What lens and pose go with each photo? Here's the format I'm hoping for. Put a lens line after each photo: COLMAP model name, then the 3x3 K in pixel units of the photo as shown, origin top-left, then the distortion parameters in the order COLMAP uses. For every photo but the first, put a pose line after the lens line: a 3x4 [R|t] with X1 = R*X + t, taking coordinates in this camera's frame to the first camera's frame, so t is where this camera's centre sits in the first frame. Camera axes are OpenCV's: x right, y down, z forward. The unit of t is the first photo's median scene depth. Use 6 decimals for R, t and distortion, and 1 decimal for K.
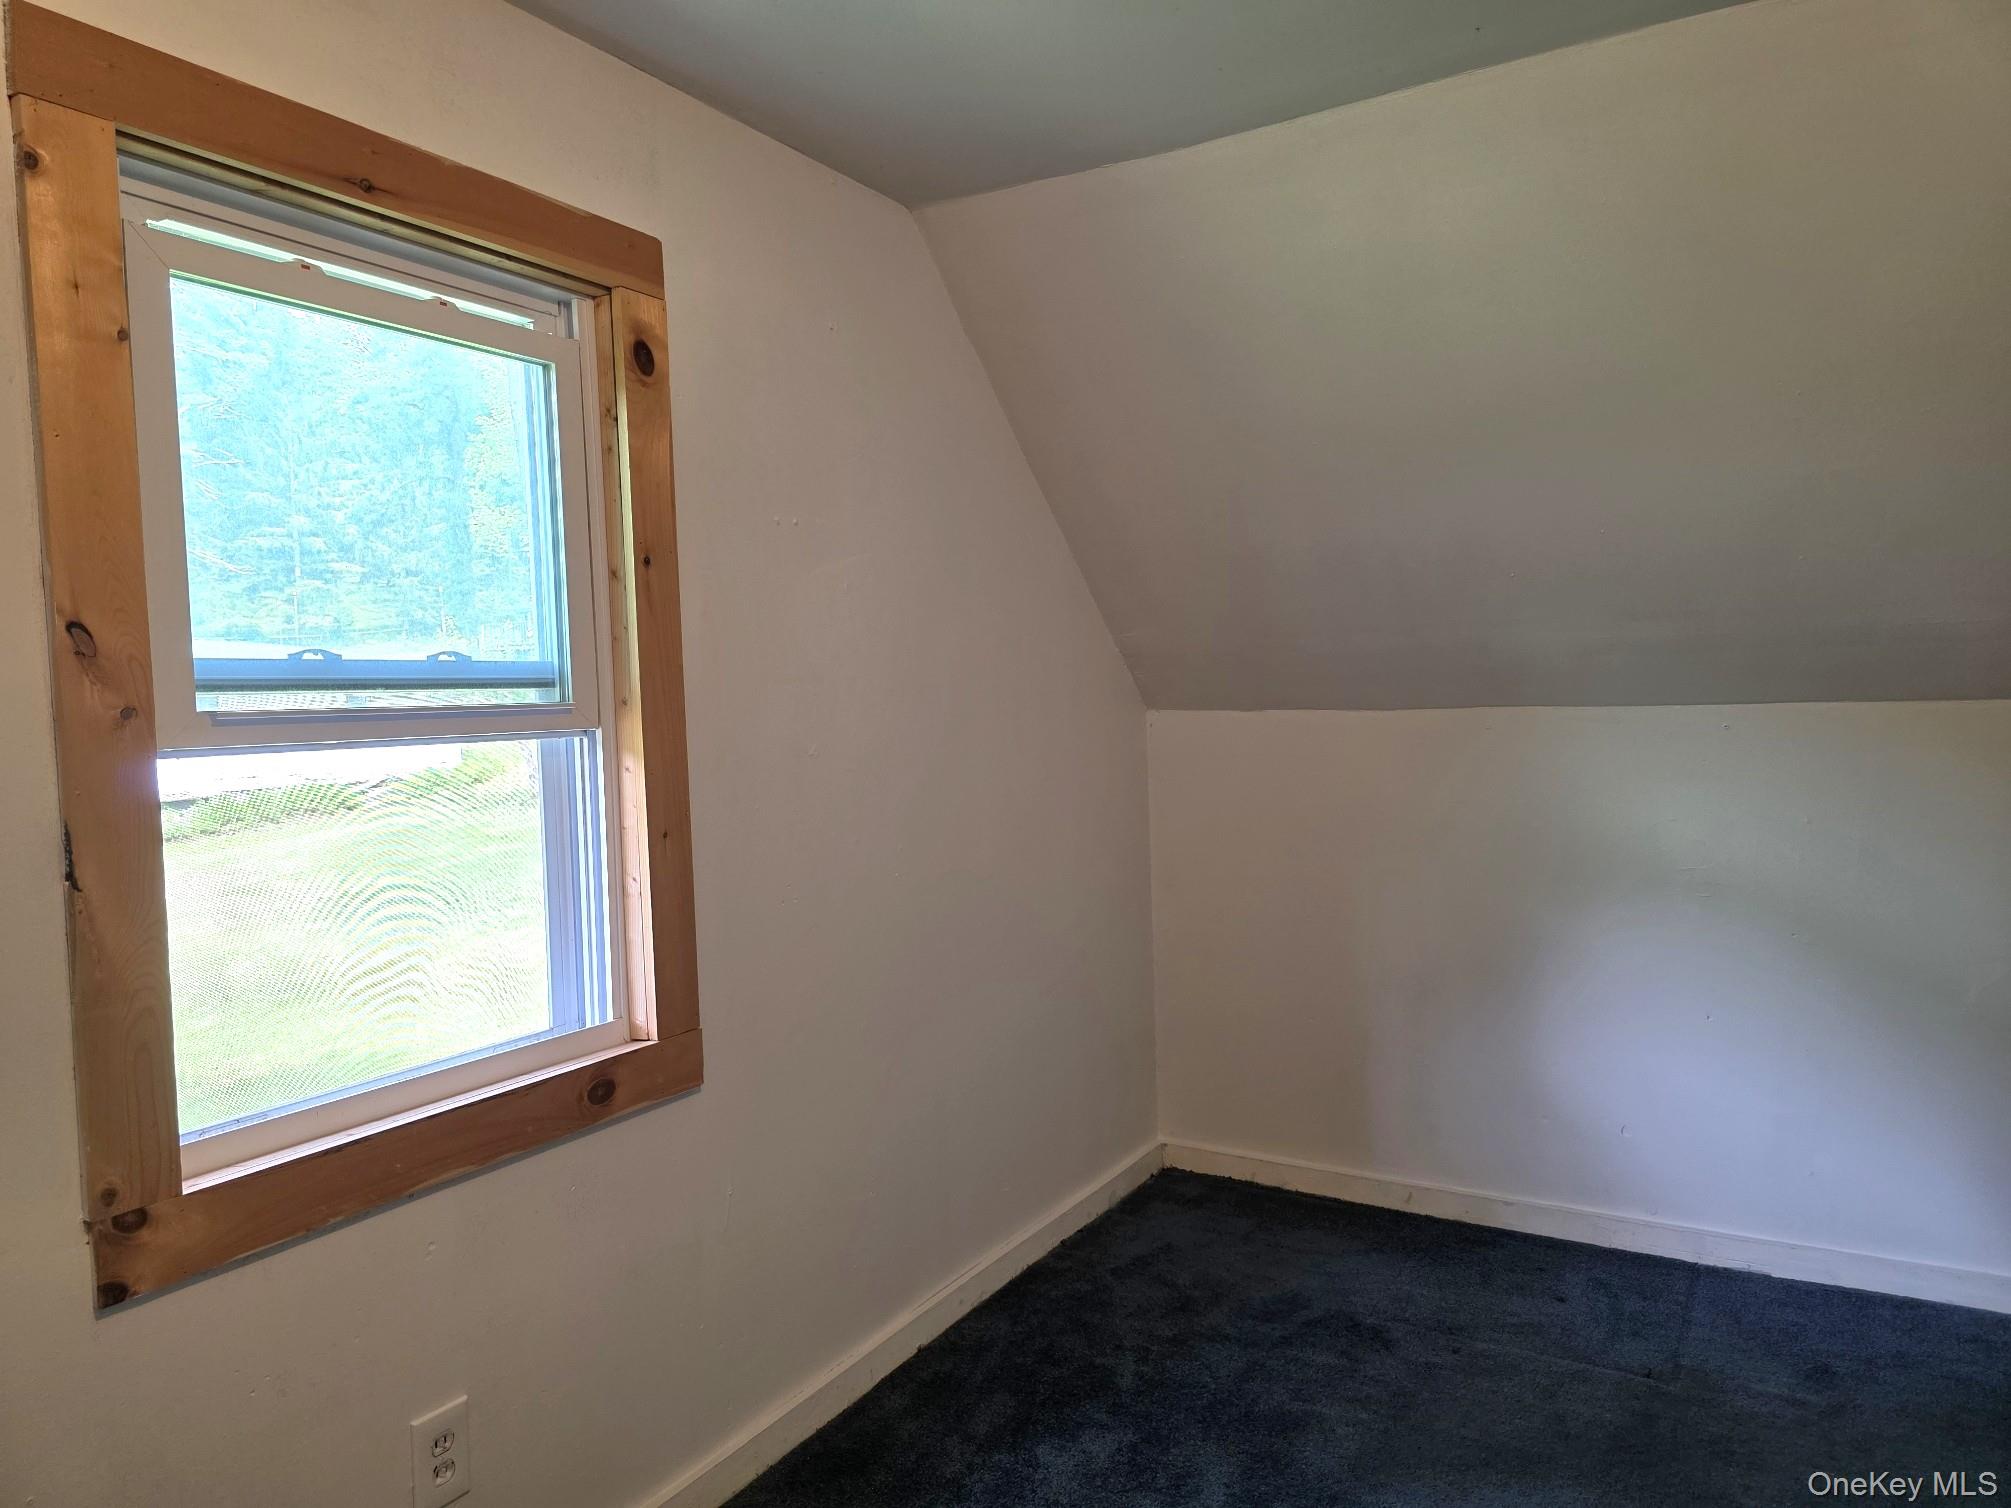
lens RADIAL K [[1373.5, 0, 1006.2], [0, 1373.5, 763.9], [0, 0, 1]] dist [0.065979, -0.053404]
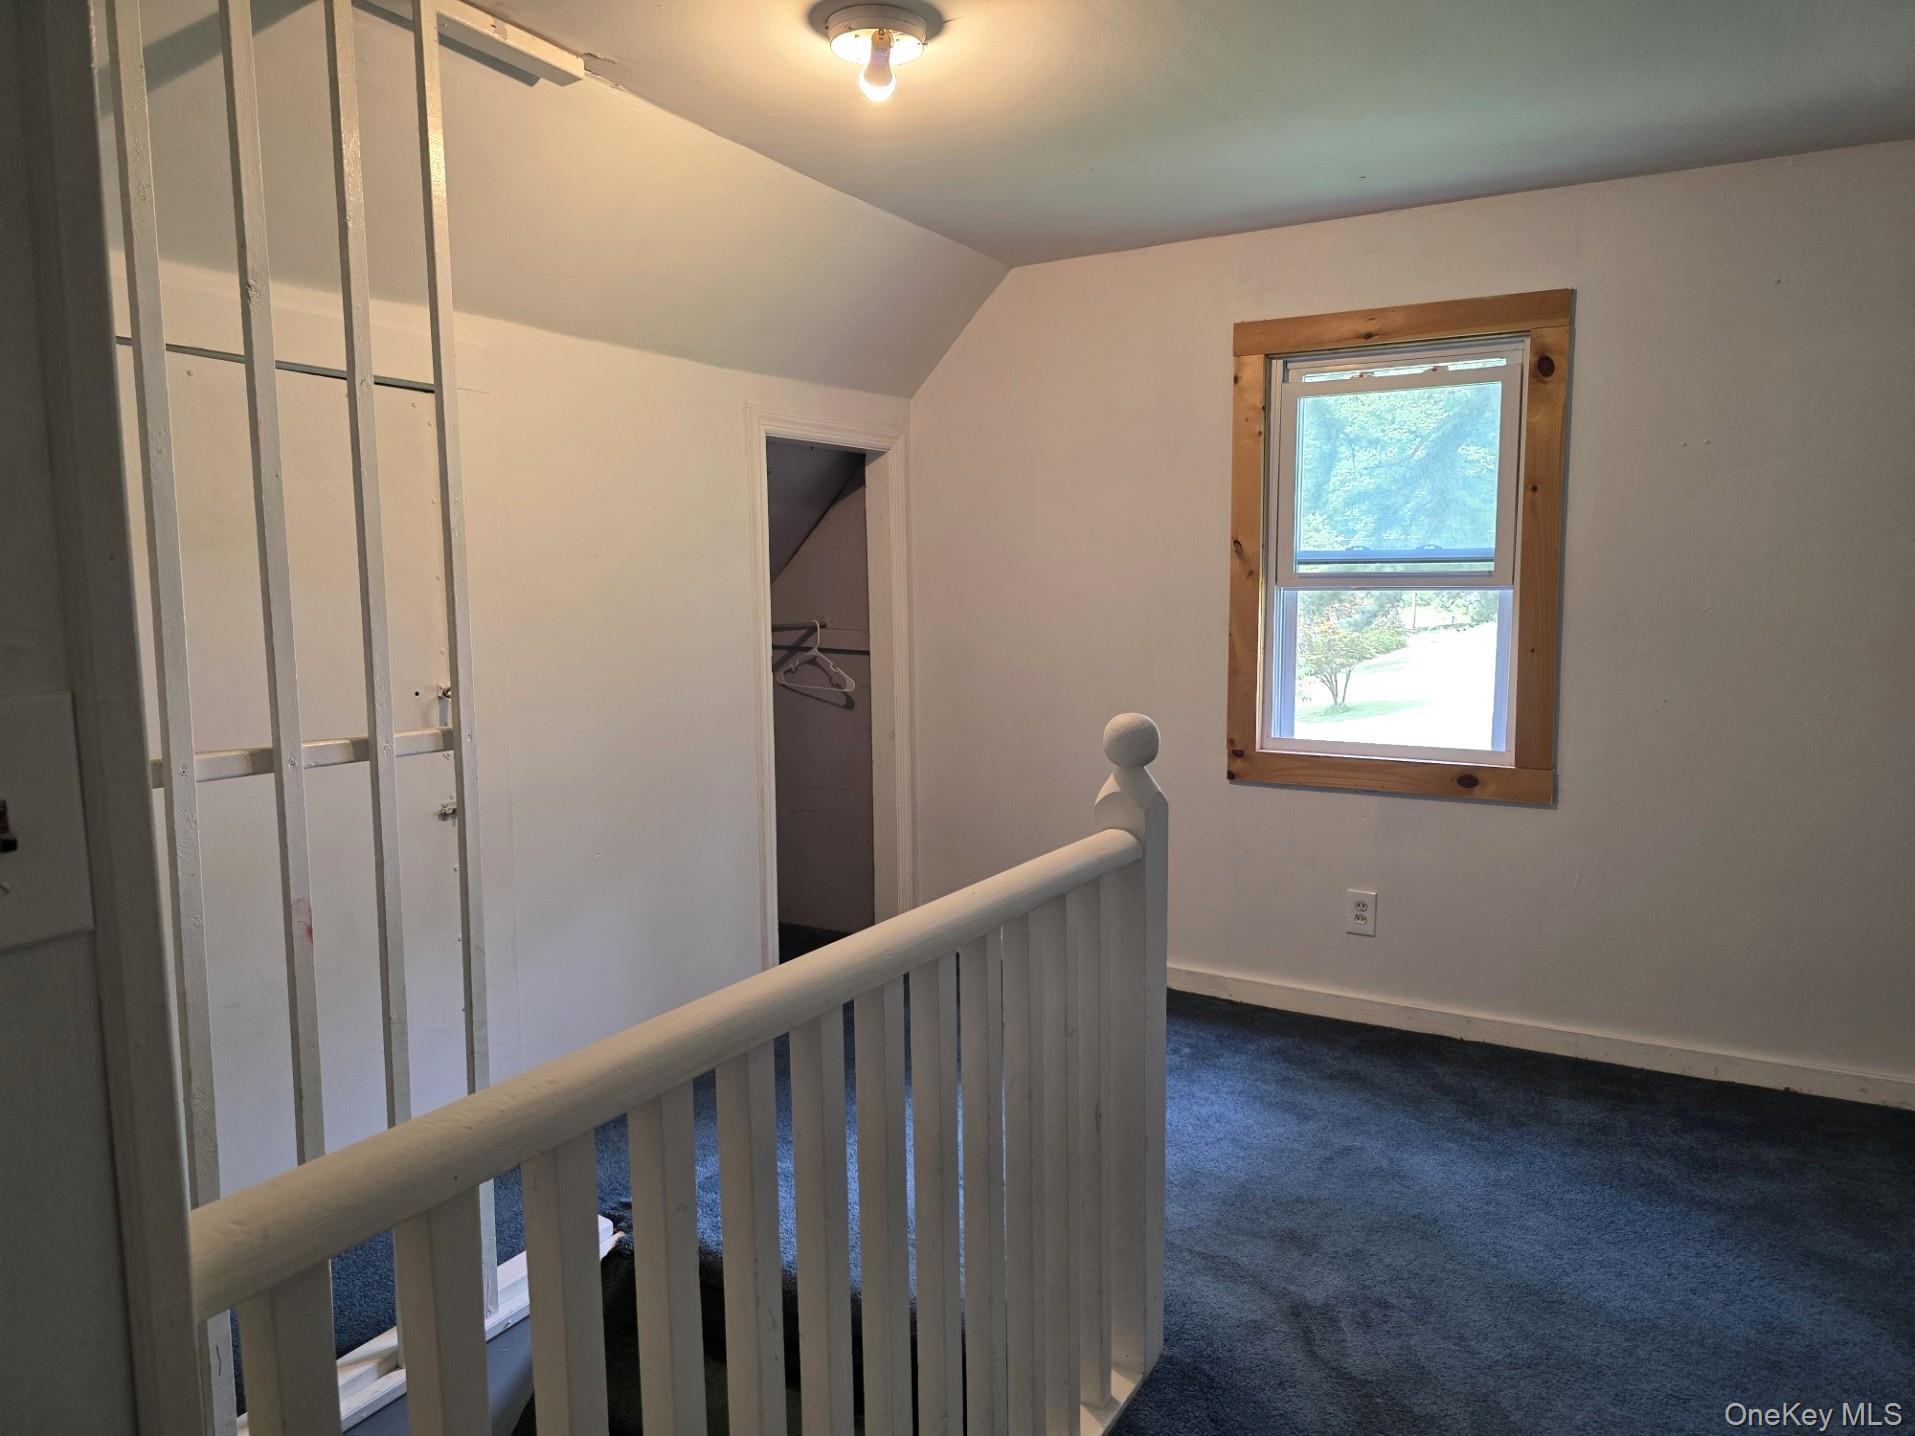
lens RADIAL K [[1307.9, 0, 956.4], [0, 1307.9, 720.7], [0, 0, 1]] dist [0.065979, -0.053404]
pose [[0.001942, 0.130623, -0.991430, 1.462354], [-0.049059, 0.990251, 0.130372, -0.041607], [0.998794, 0.048385, 0.008332, 0.295240]]
